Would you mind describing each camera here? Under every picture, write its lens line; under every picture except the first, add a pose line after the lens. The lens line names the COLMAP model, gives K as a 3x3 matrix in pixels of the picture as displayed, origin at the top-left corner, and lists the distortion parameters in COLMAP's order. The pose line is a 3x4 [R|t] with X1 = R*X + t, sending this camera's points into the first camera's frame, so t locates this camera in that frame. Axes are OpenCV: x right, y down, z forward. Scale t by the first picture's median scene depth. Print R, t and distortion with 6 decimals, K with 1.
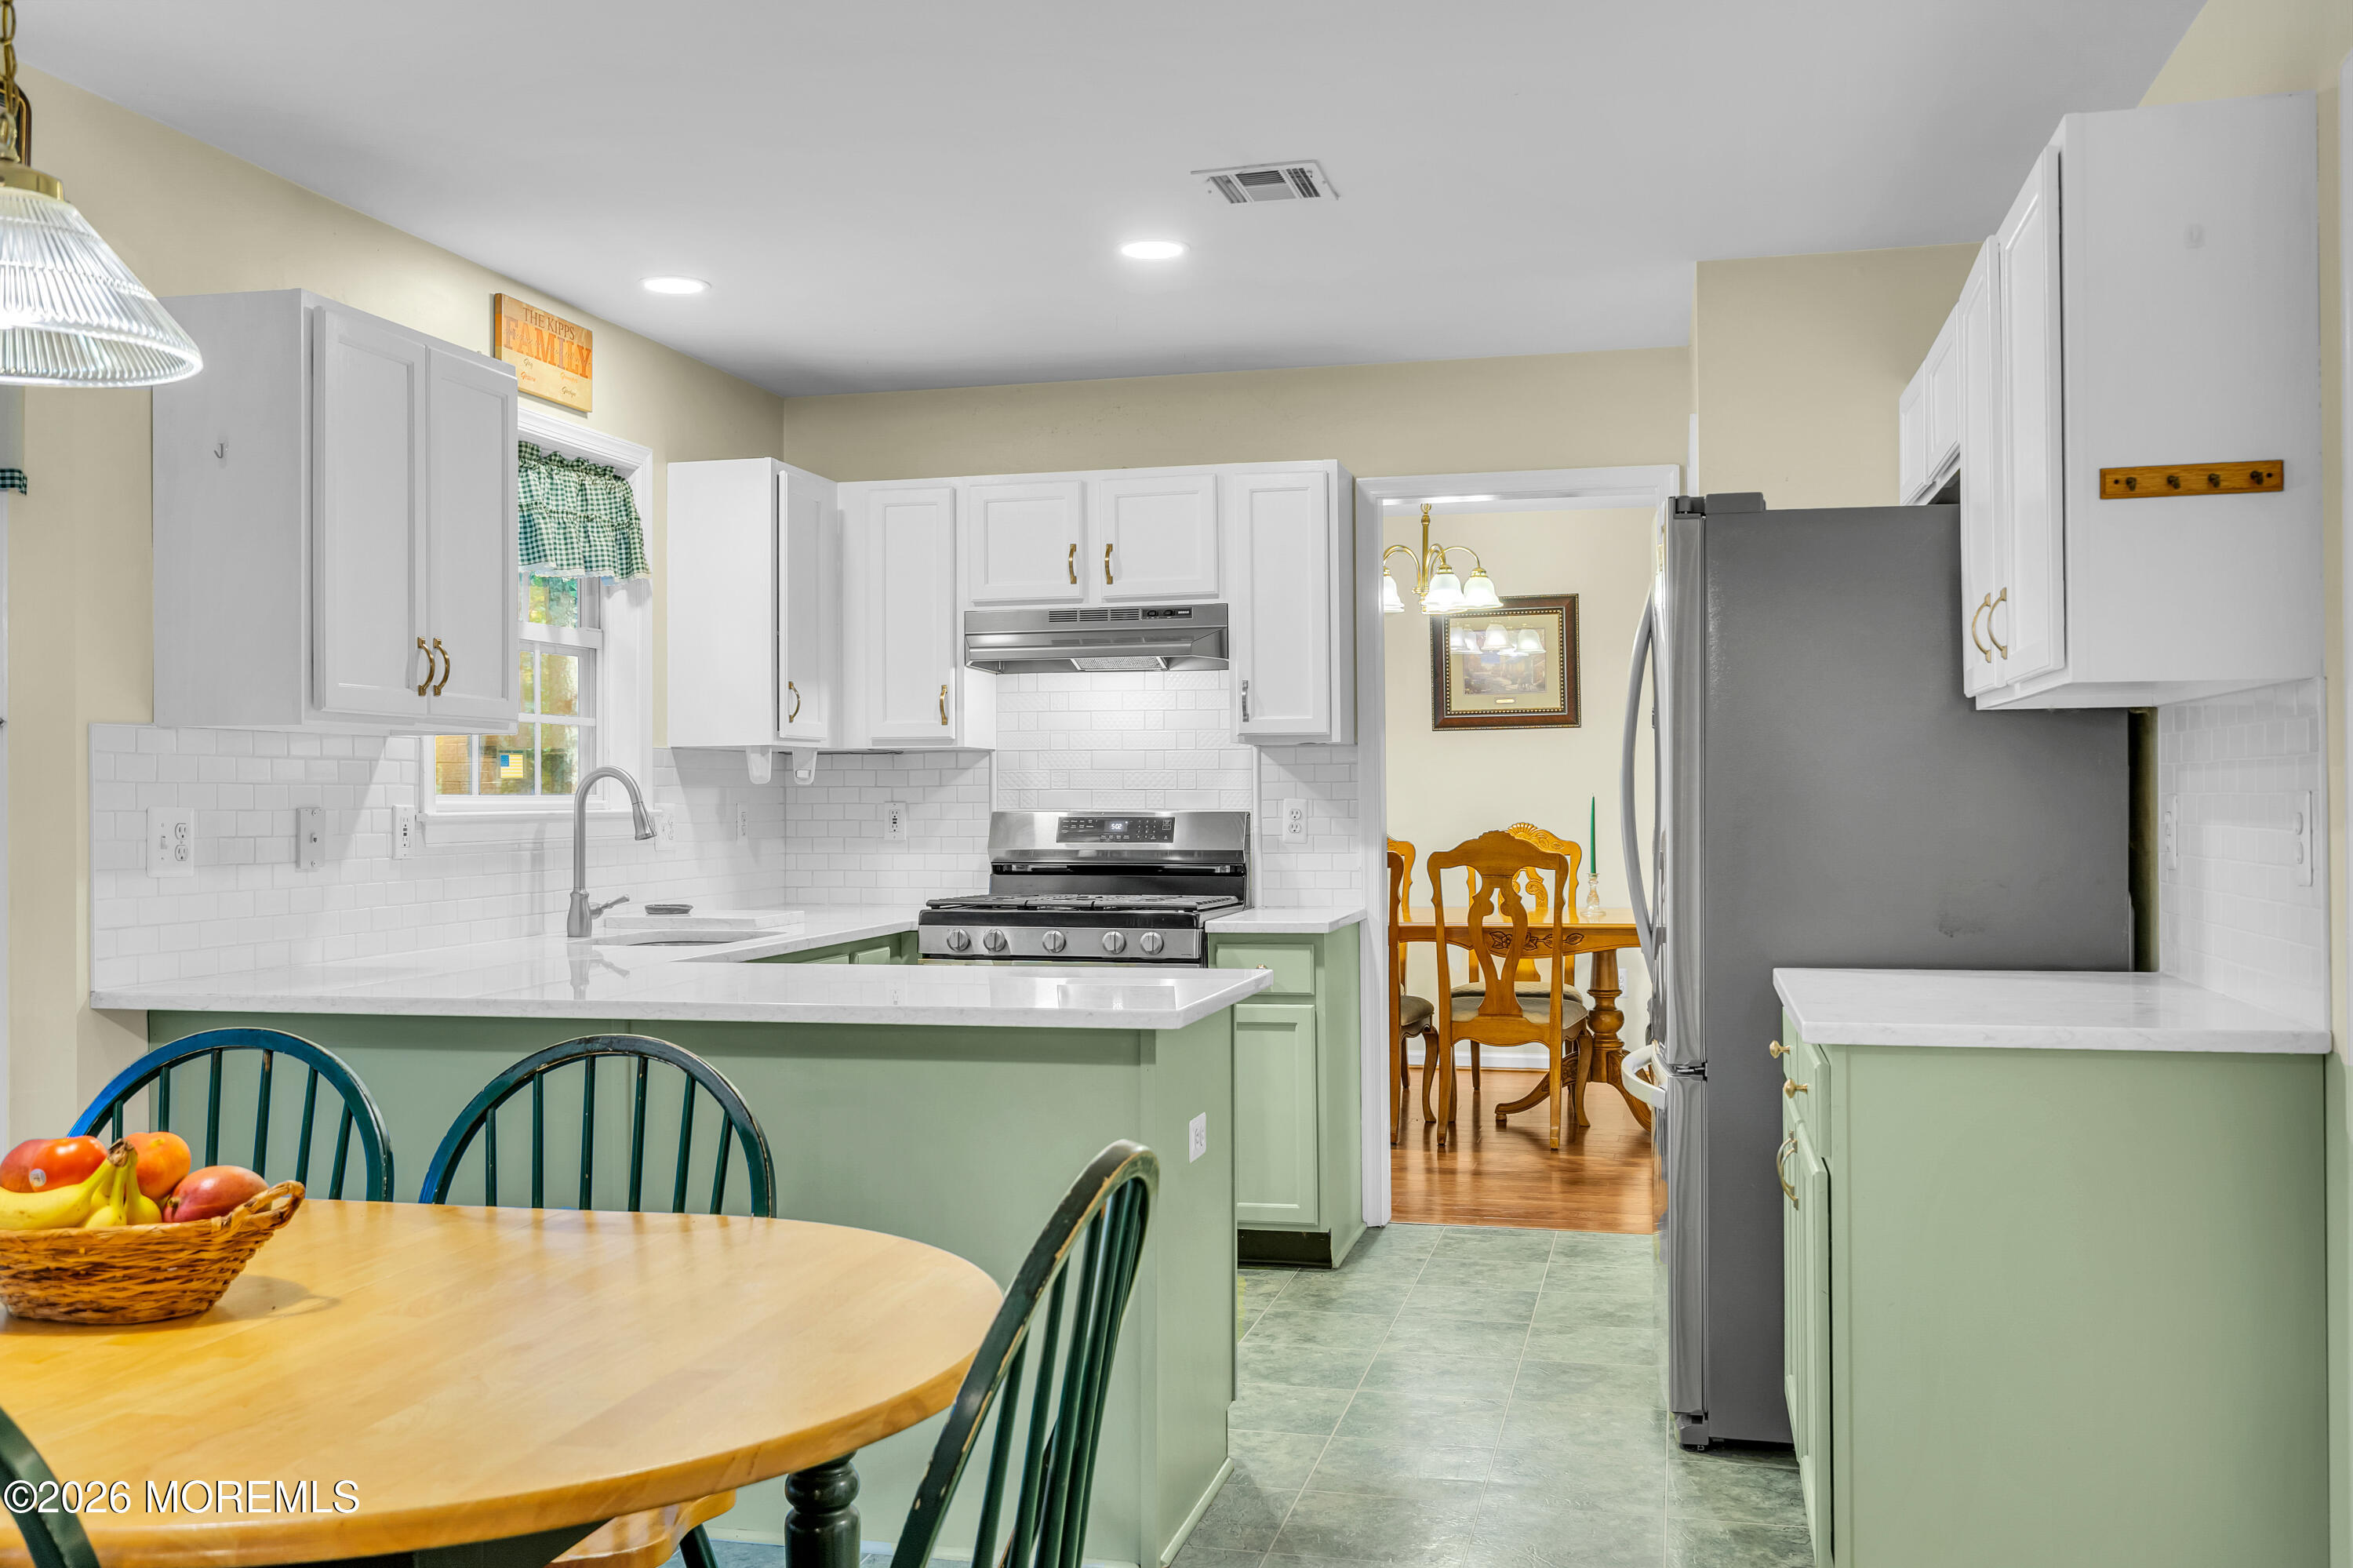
lens RADIAL K [[2055.1, 0, 1178.4], [0, 2055.1, 781.4], [0, 0, 1]] dist [0.003091, -0.000073]
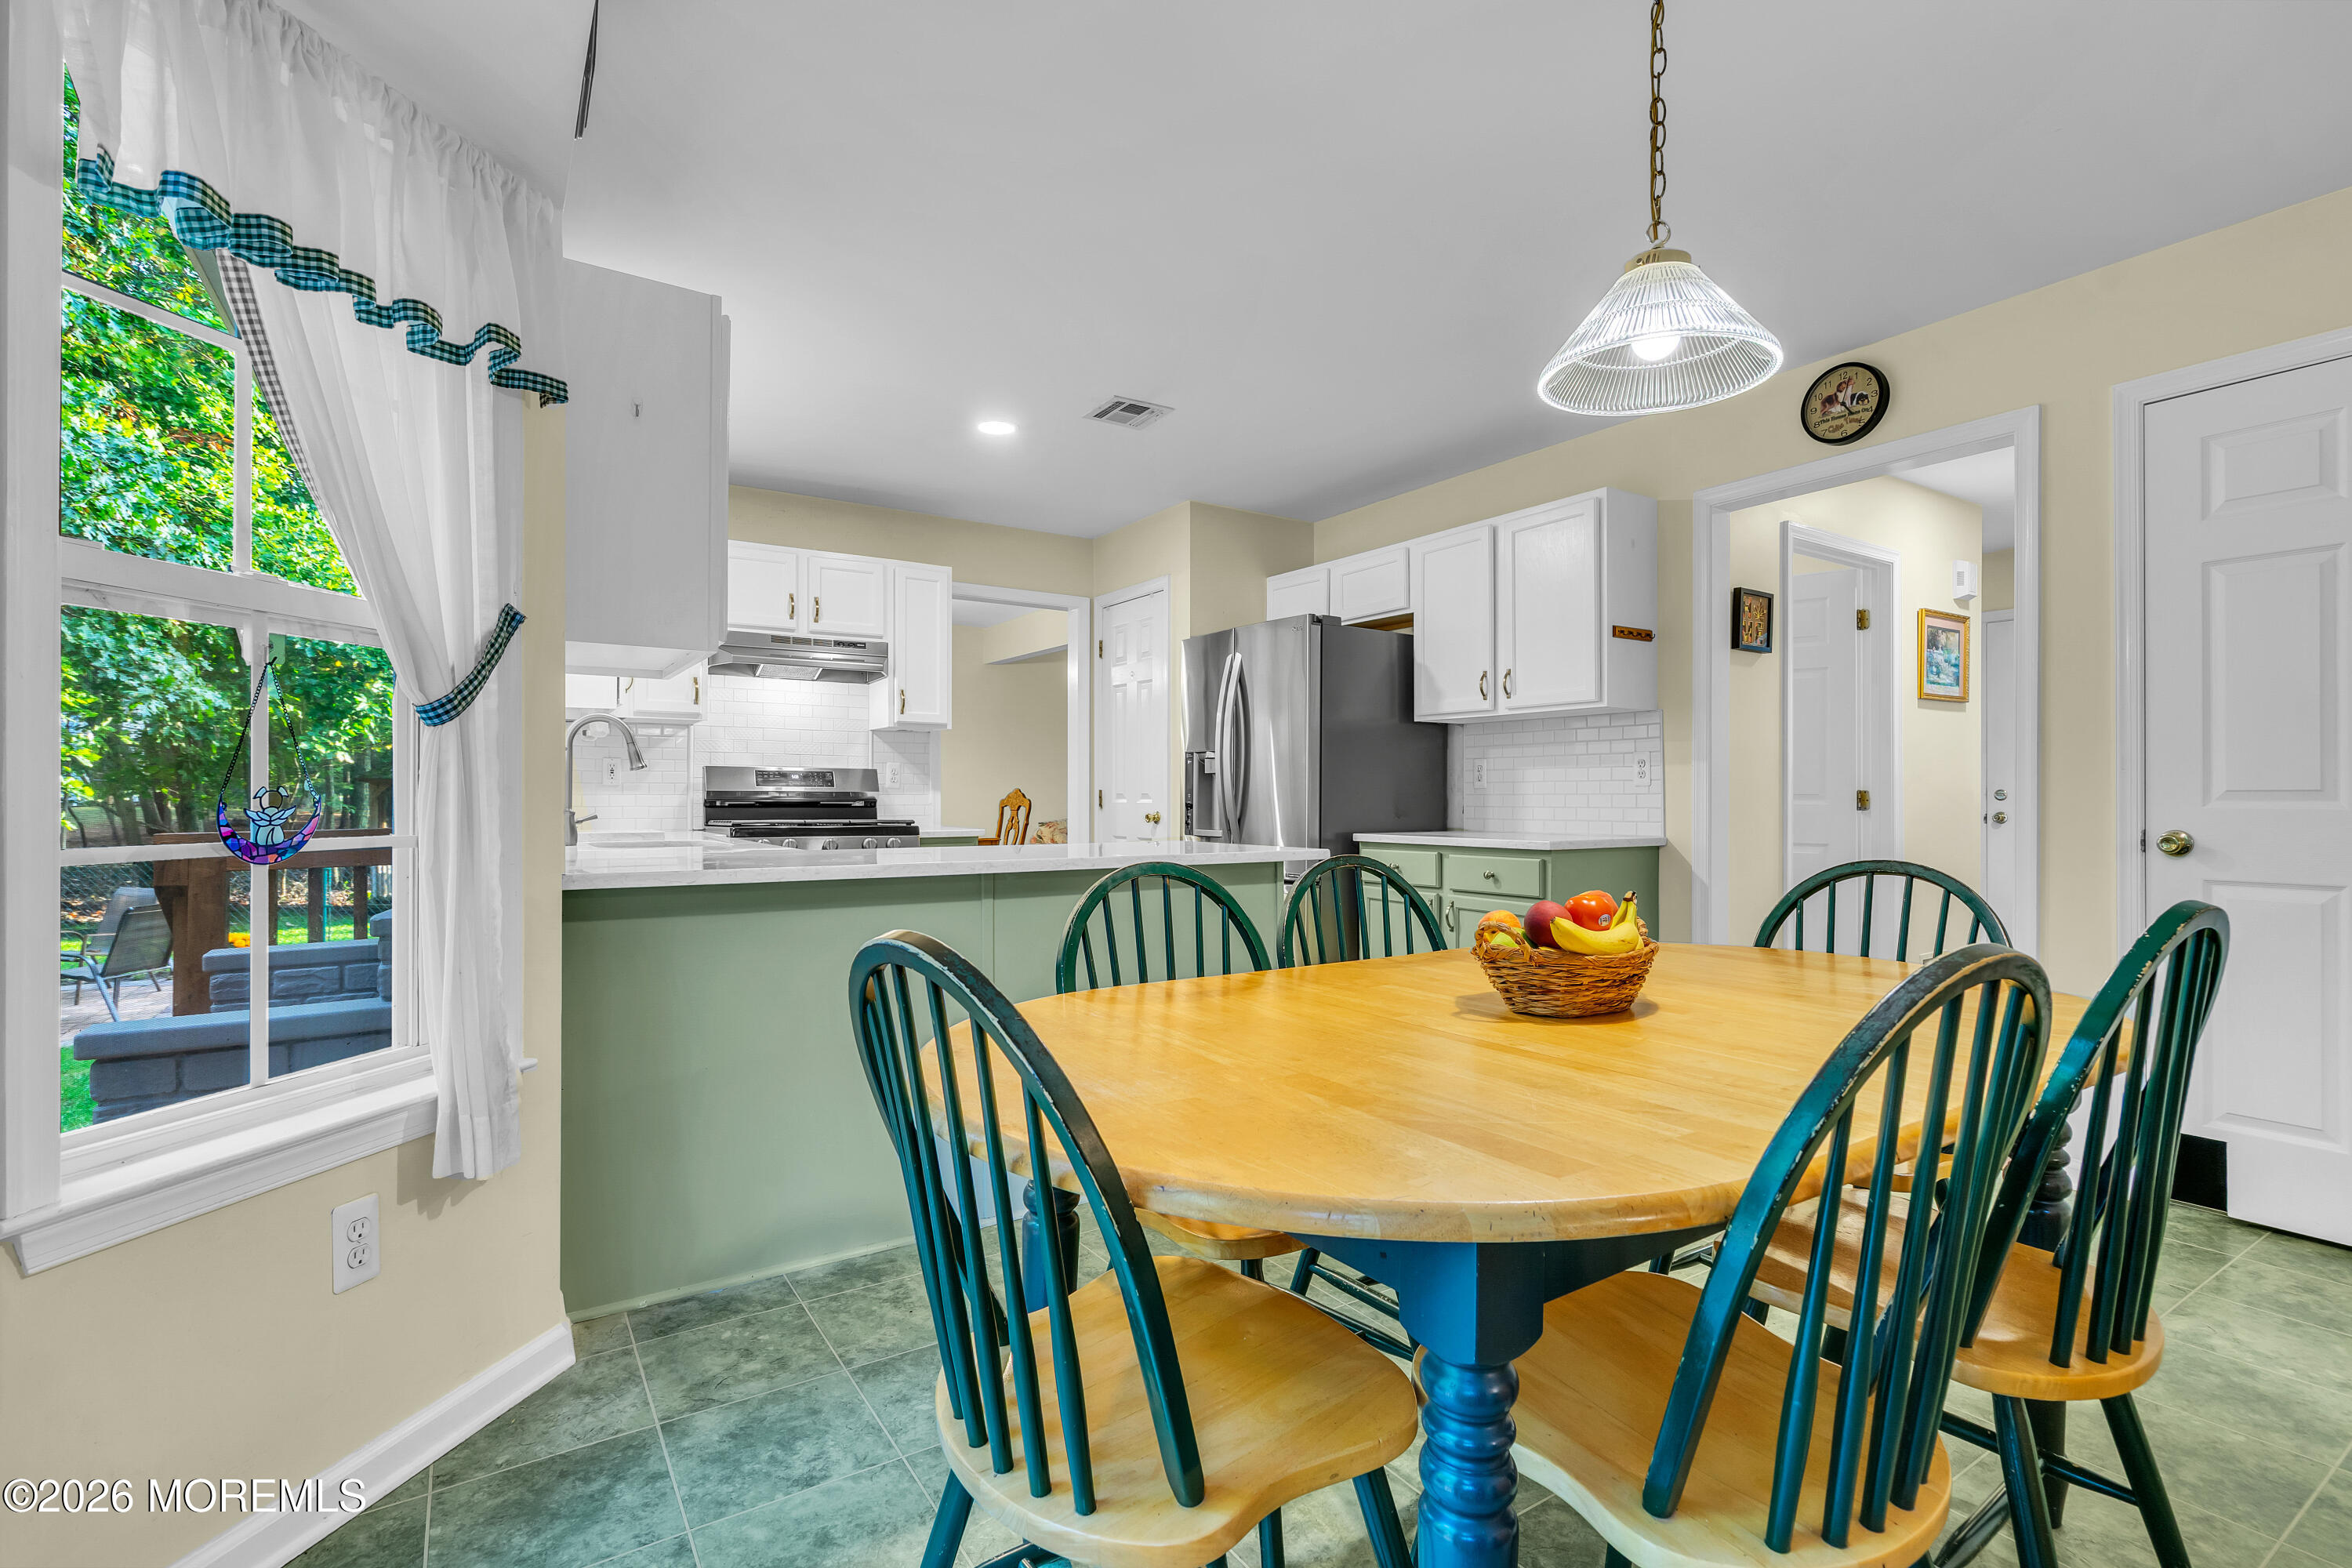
lens RADIAL K [[1068.2, 0, 1179.0], [0, 1068.2, 787.6], [0, 0, 1]] dist [-0.001467, 0.000672]
pose [[0.679194, 0.011486, 0.733869, -0.465531], [-0.010653, 0.999926, -0.005791, 0.034408], [-0.733881, -0.003885, 0.679267, 0.245446]]
